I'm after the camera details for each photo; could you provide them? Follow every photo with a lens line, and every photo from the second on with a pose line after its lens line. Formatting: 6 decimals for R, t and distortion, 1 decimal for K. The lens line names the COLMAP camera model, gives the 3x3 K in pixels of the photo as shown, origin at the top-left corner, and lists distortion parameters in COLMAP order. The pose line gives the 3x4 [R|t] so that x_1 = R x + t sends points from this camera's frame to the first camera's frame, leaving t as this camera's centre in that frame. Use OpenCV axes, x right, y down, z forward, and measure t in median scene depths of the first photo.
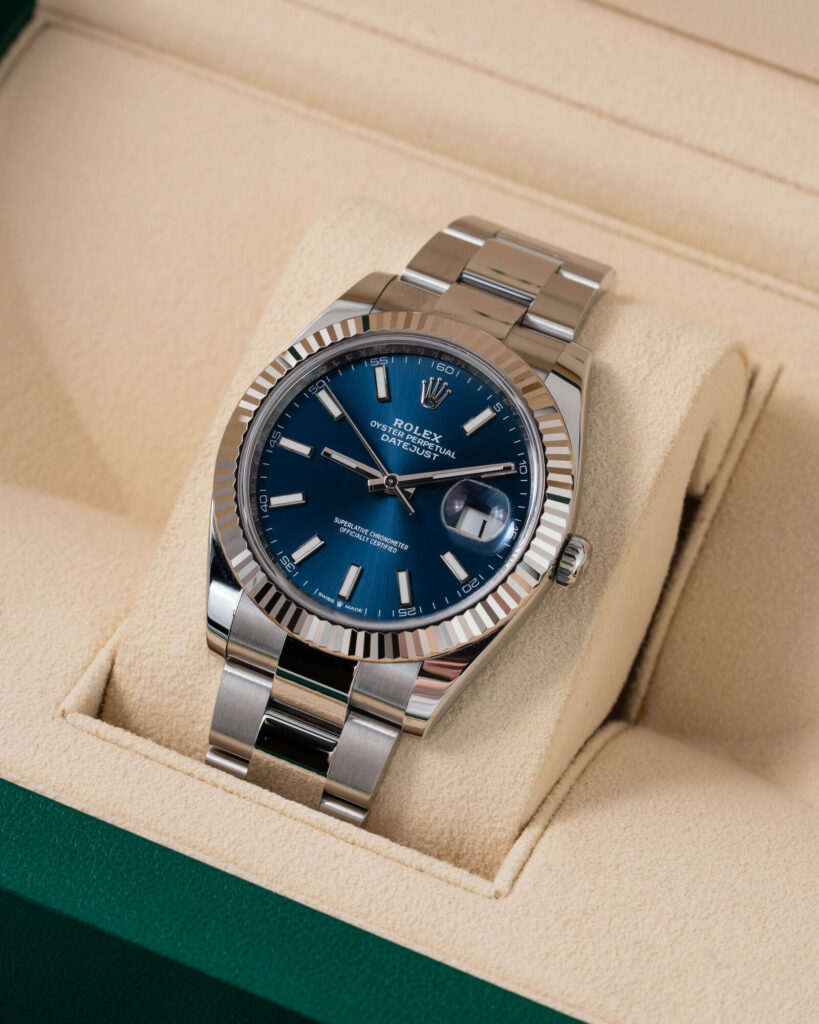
lens RADIAL K [[4345.4, 0, 409.5], [0, 4345.4, 502.0], [0, 0, 1]] dist [-0.119170, 0.000000]
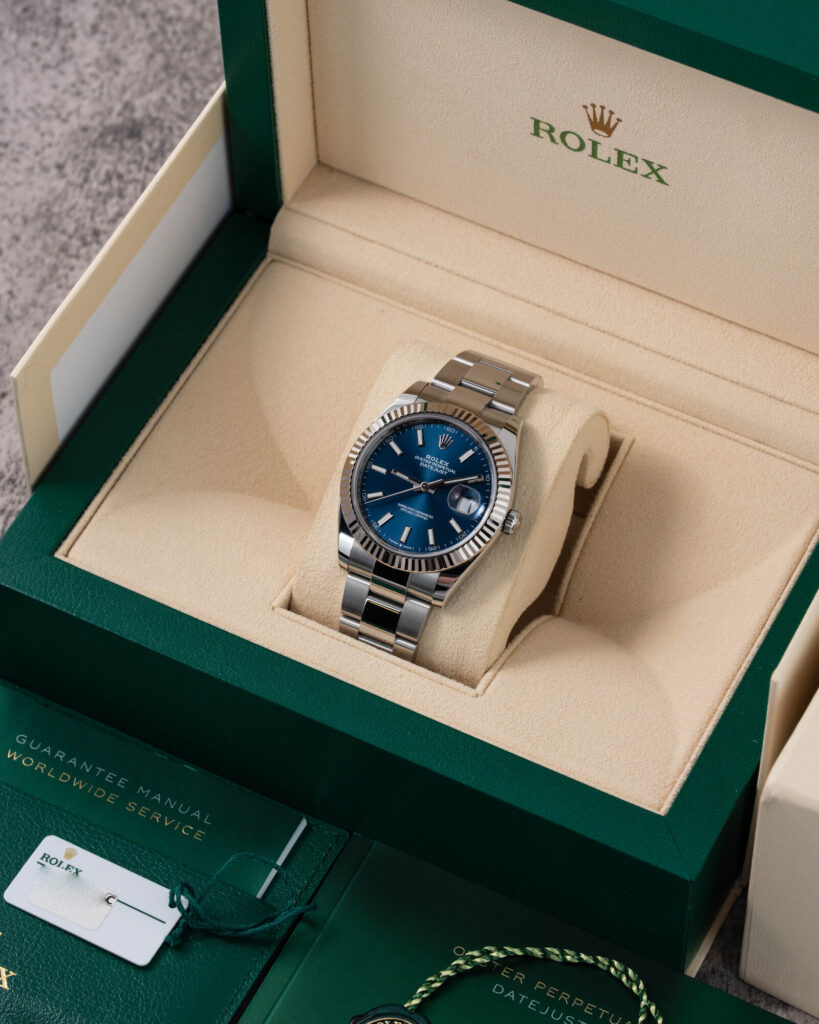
lens RADIAL K [[4345.4, 0, 410.1], [0, 4345.4, 512.5], [0, 0, 1]] dist [-0.119170, 0.000000]
pose [[0.997037, 0.006109, -0.076683, 0.136230], [-0.004935, 0.999868, 0.015493, -0.027835], [0.076768, -0.015068, 0.996935, -1.005391]]
